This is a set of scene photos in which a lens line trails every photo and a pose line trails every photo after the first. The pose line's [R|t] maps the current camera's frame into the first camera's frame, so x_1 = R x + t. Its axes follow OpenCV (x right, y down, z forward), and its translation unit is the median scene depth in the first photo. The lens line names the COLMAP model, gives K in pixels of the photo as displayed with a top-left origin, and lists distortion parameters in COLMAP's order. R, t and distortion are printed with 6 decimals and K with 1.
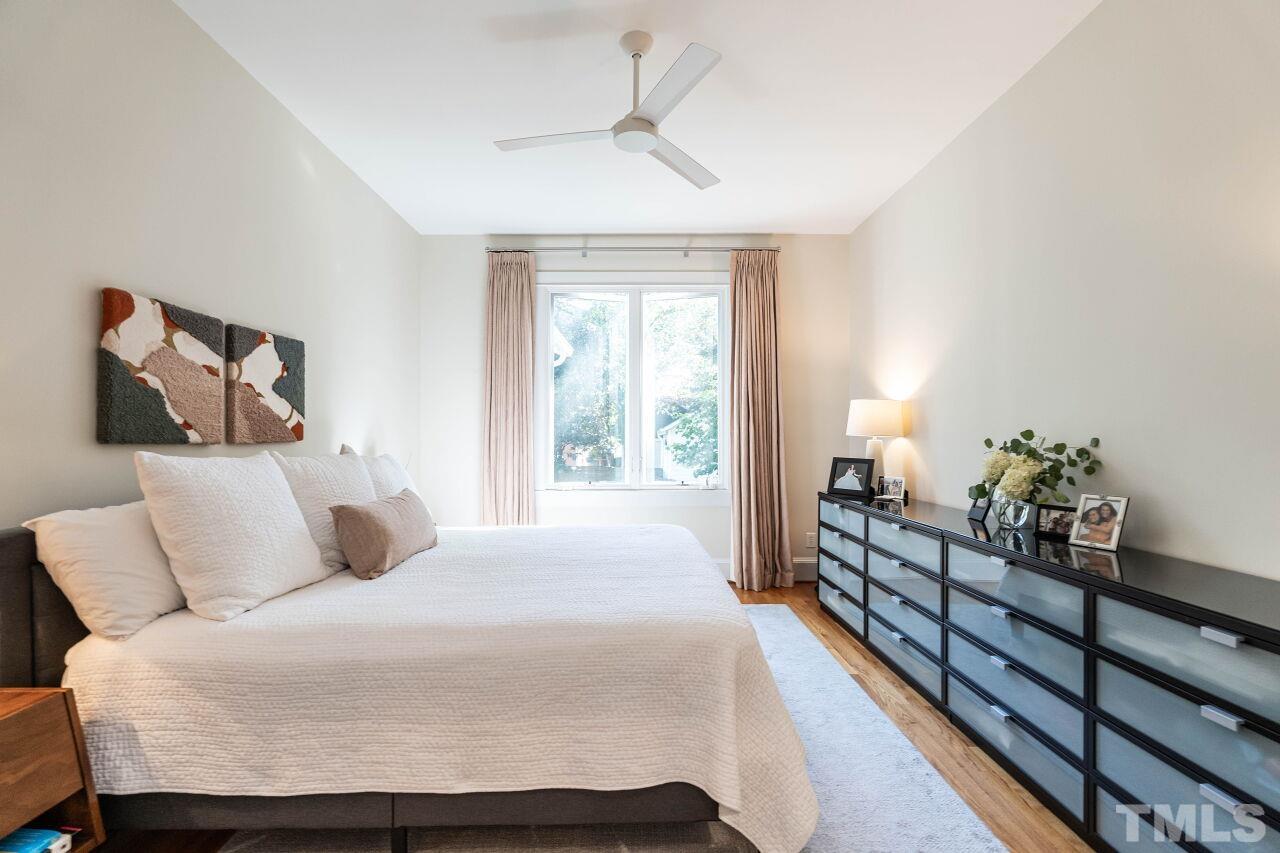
lens RADIAL K [[570.2, 0, 642.2], [0, 570.2, 427.5], [0, 0, 1]] dist [-0.003870, -0.000124]
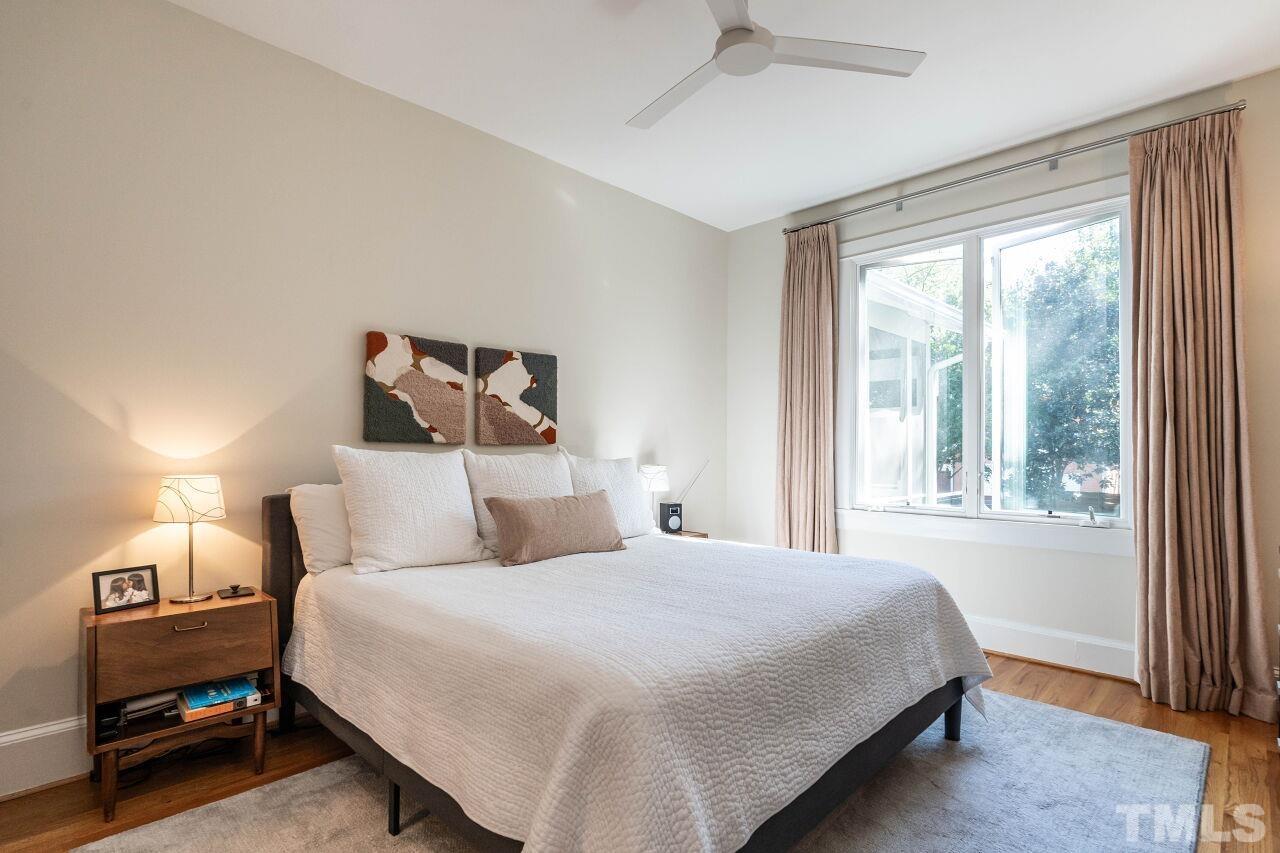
lens RADIAL K [[638.8, 0, 640.8], [0, 638.8, 435.2], [0, 0, 1]] dist [-0.004340, -0.000380]
pose [[0.700505, -0.011762, -0.713551, 0.459312], [0.004329, 0.999916, -0.012233, 0.024161], [0.713634, 0.005481, 0.700497, 0.257918]]
